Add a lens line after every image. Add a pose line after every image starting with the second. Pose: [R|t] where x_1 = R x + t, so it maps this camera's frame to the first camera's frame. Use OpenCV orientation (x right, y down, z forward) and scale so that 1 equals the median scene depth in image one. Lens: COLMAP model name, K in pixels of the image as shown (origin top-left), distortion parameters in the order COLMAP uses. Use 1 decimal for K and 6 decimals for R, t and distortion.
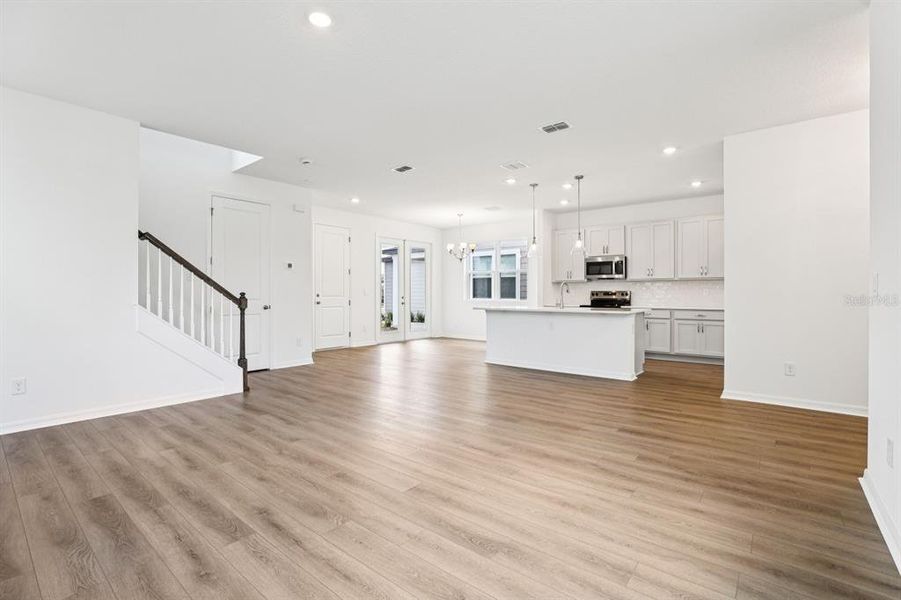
lens RADIAL K [[409.6, 0, 449.3], [0, 409.6, 300.2], [0, 0, 1]] dist [-0.034112, 0.001216]
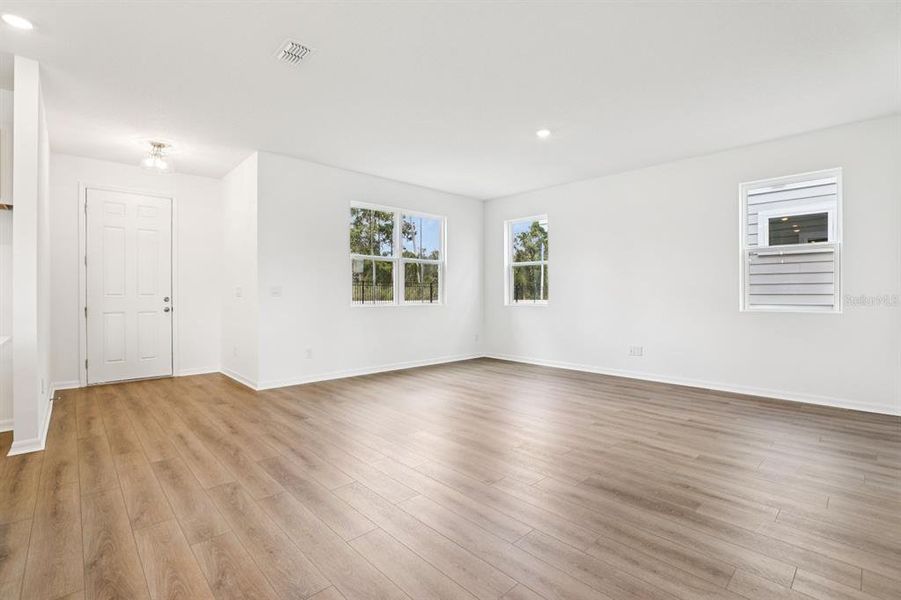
lens RADIAL K [[409.6, 0, 447.6], [0, 409.6, 298.5], [0, 0, 1]] dist [-0.034112, 0.001216]
pose [[-0.989945, -0.001196, 0.141450, -0.083394], [0.002384, 0.999681, 0.025137, -0.023627], [-0.141435, 0.025221, -0.989626, 1.443776]]
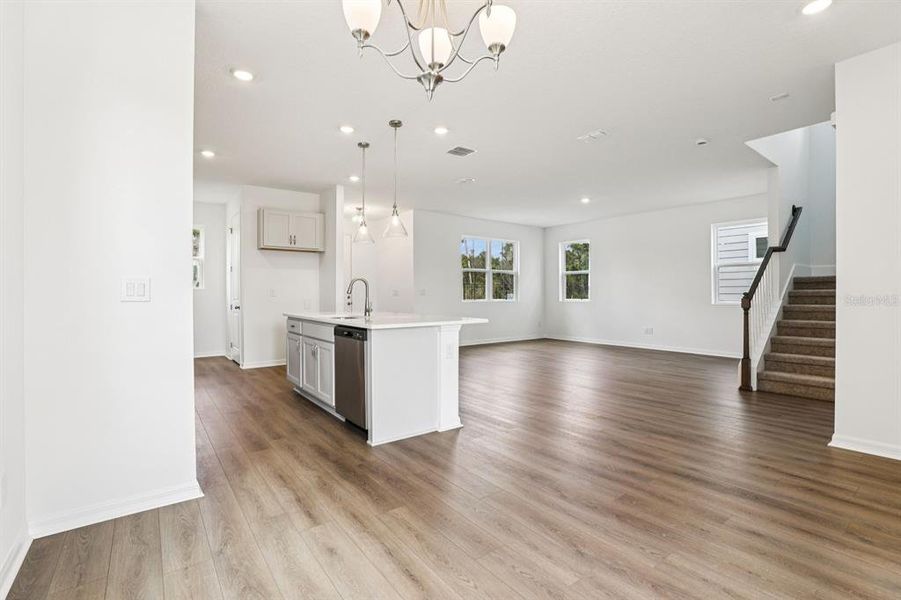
lens RADIAL K [[409.6, 0, 456.1], [0, 409.6, 293.8], [0, 0, 1]] dist [-0.034112, 0.001216]
pose [[-0.973119, 0.002174, 0.230292, -0.042260], [0.005555, 0.999886, 0.014035, -0.034164], [-0.230236, 0.014937, -0.973020, 2.161872]]
